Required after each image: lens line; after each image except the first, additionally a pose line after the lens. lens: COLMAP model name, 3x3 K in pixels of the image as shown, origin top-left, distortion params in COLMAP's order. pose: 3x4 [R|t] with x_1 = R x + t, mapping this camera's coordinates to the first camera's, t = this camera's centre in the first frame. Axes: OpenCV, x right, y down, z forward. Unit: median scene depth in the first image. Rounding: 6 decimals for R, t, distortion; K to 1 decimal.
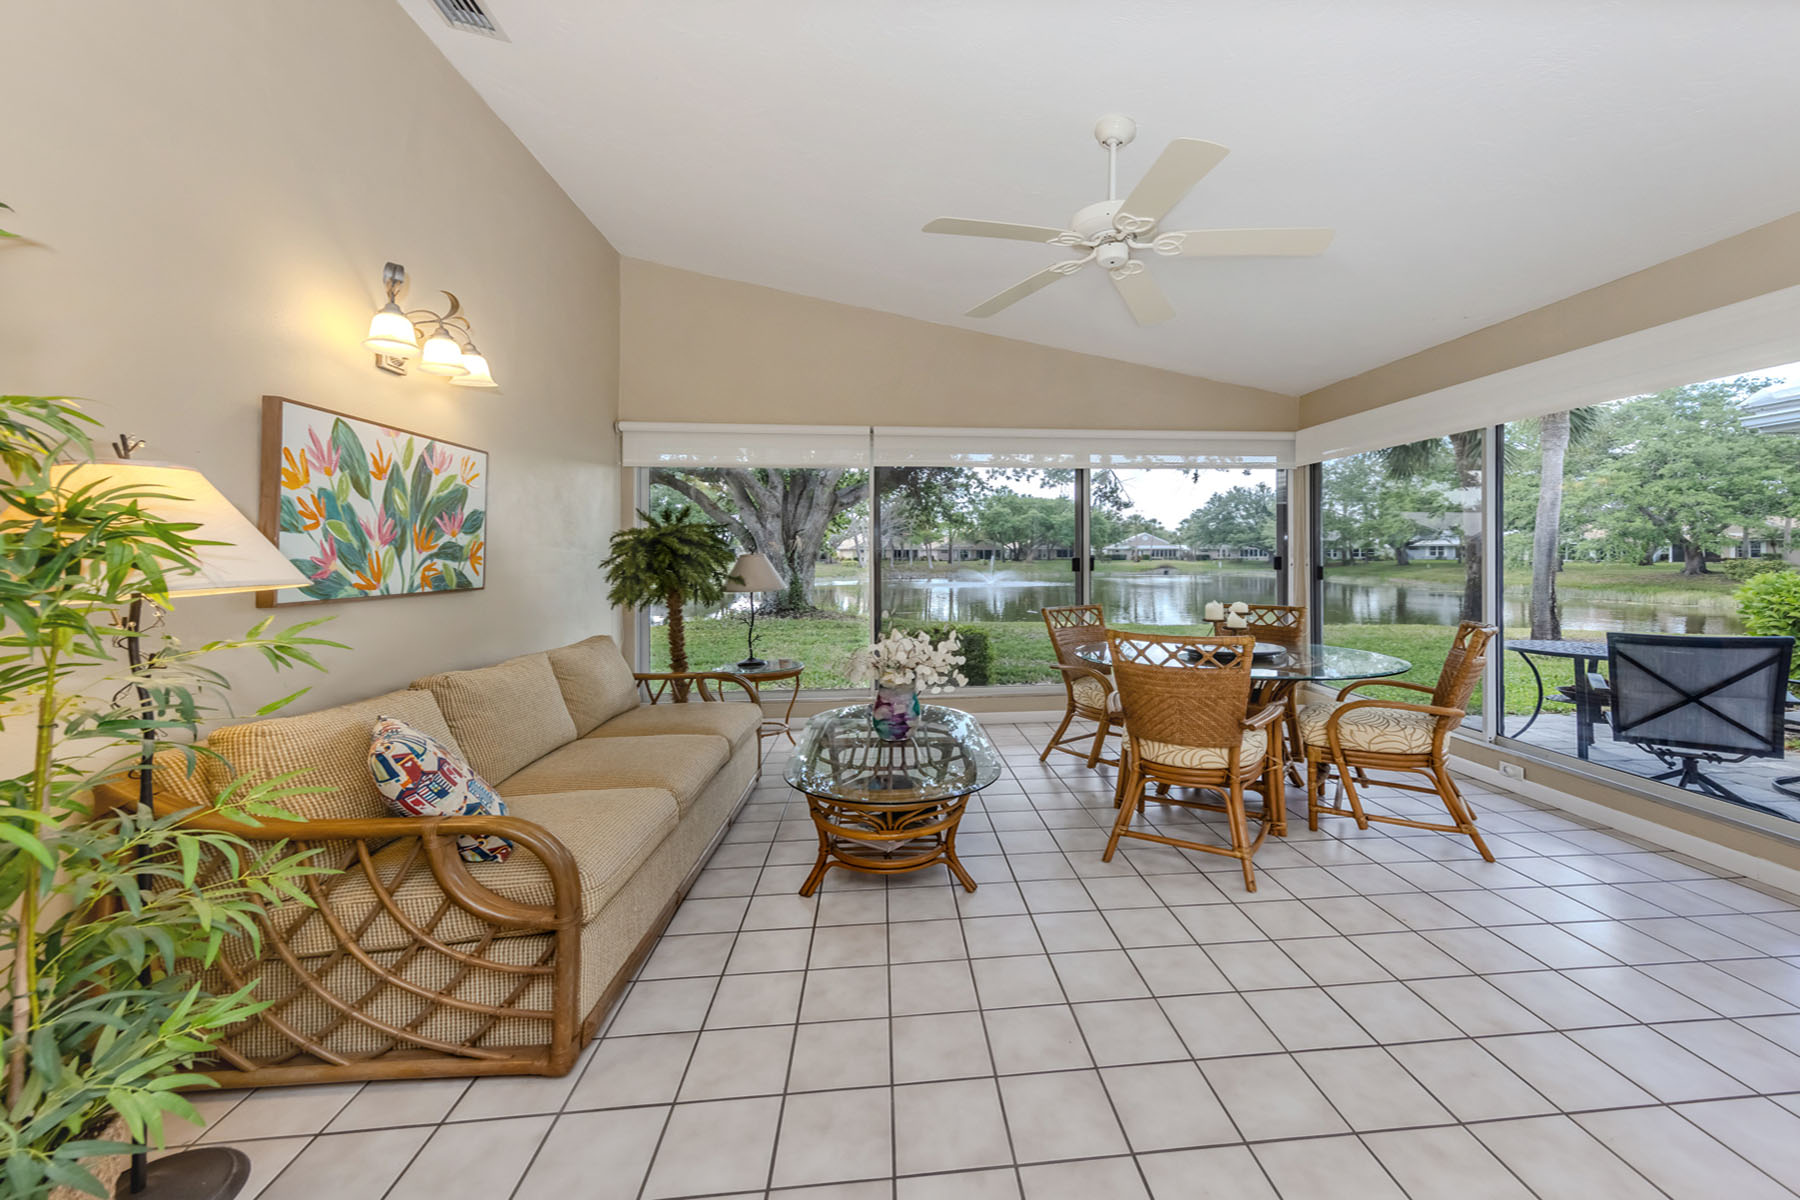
lens RADIAL K [[692.4, 0, 944.9], [0, 692.4, 584.3], [0, 0, 1]] dist [0.008138, -0.000218]
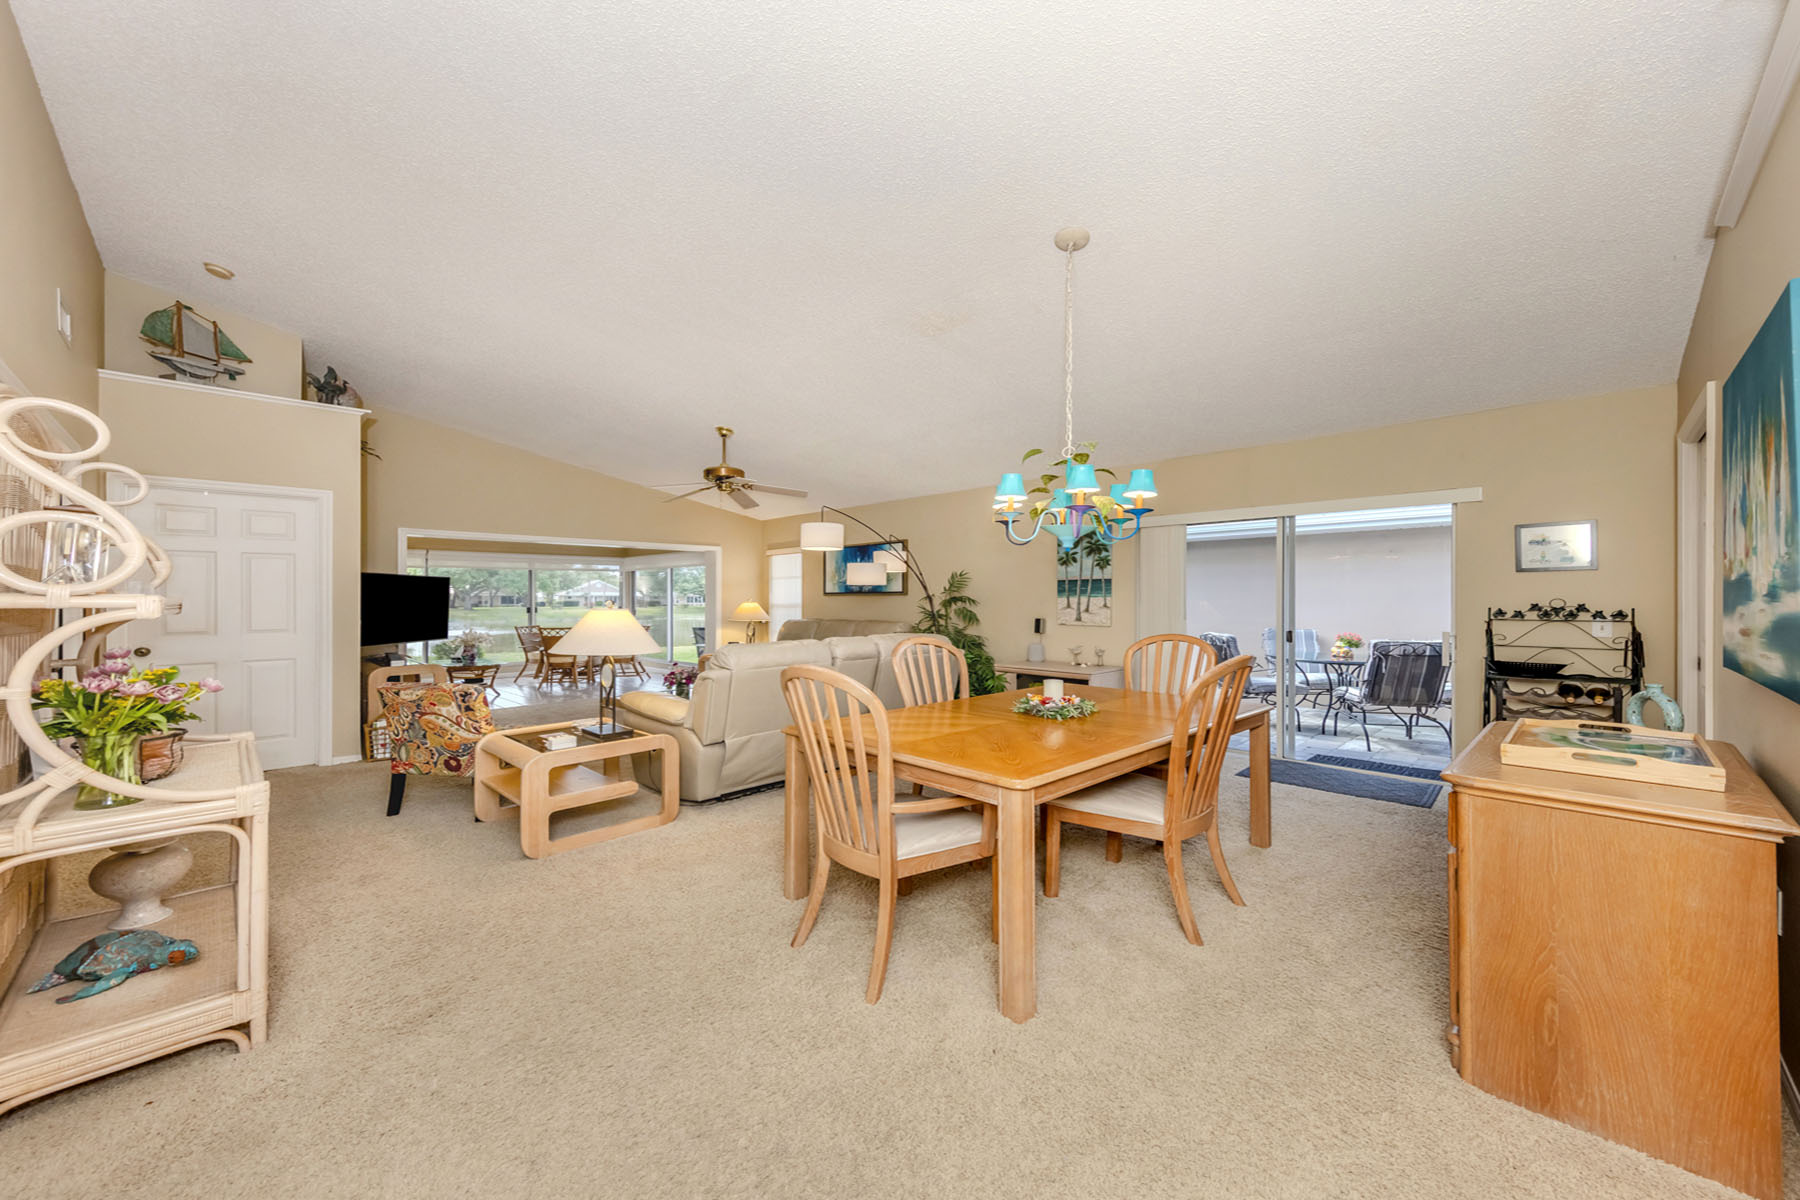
lens RADIAL K [[689.1, 0, 900.0], [0, 689.1, 600.0], [0, 0, 1]] dist [-0.025910, -0.000096]
pose [[0.770876, 0.001481, 0.636983, -0.524752], [0.026538, 0.999054, -0.034438, 0.084263], [-0.636432, 0.043451, 0.770108, -2.643999]]
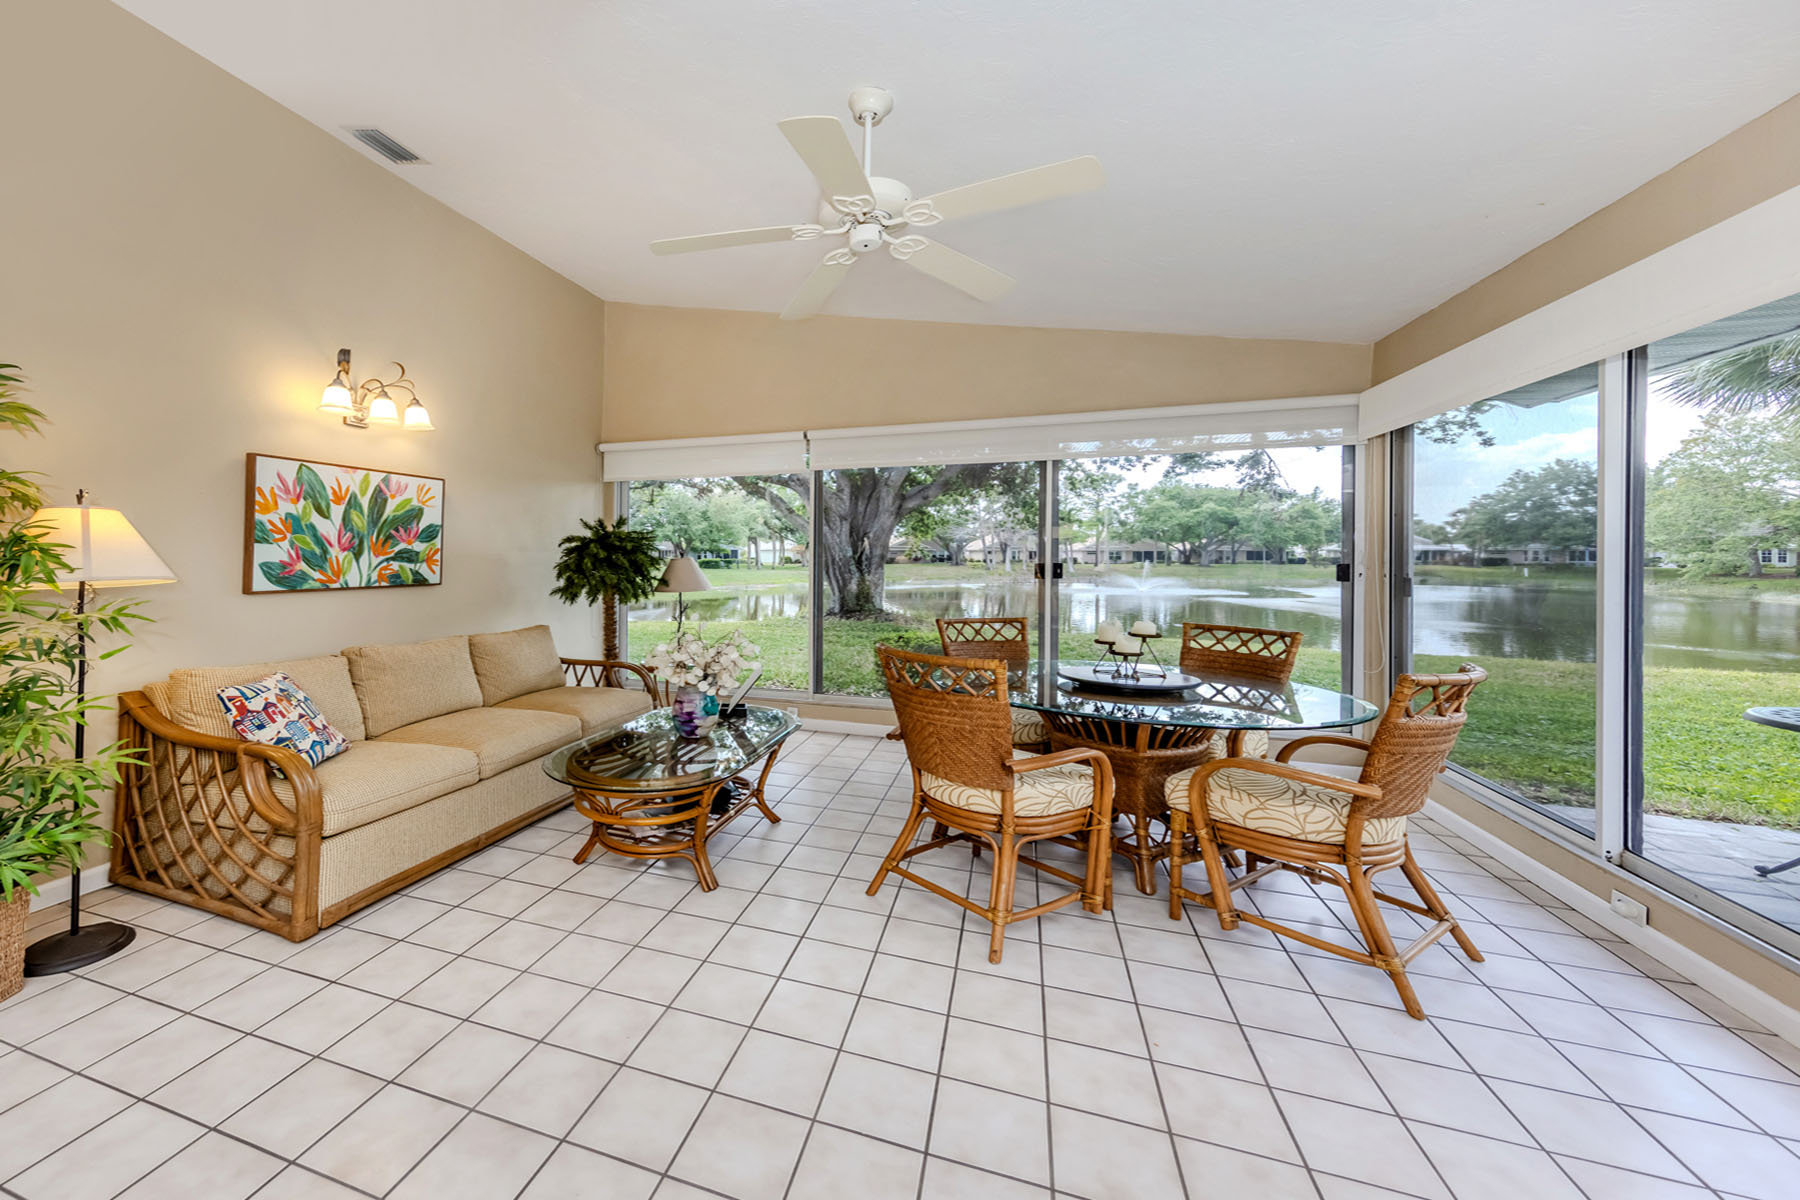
lens RADIAL K [[703.3, 0, 749.5], [0, 703.3, 582.8], [0, 0, 1]] dist [0.008770, 0.000012]
pose [[0.895438, 0.020655, -0.444707, 0.449857], [-0.022610, 0.999744, 0.000907, -0.010957], [0.444612, 0.009242, 0.895676, 0.078416]]
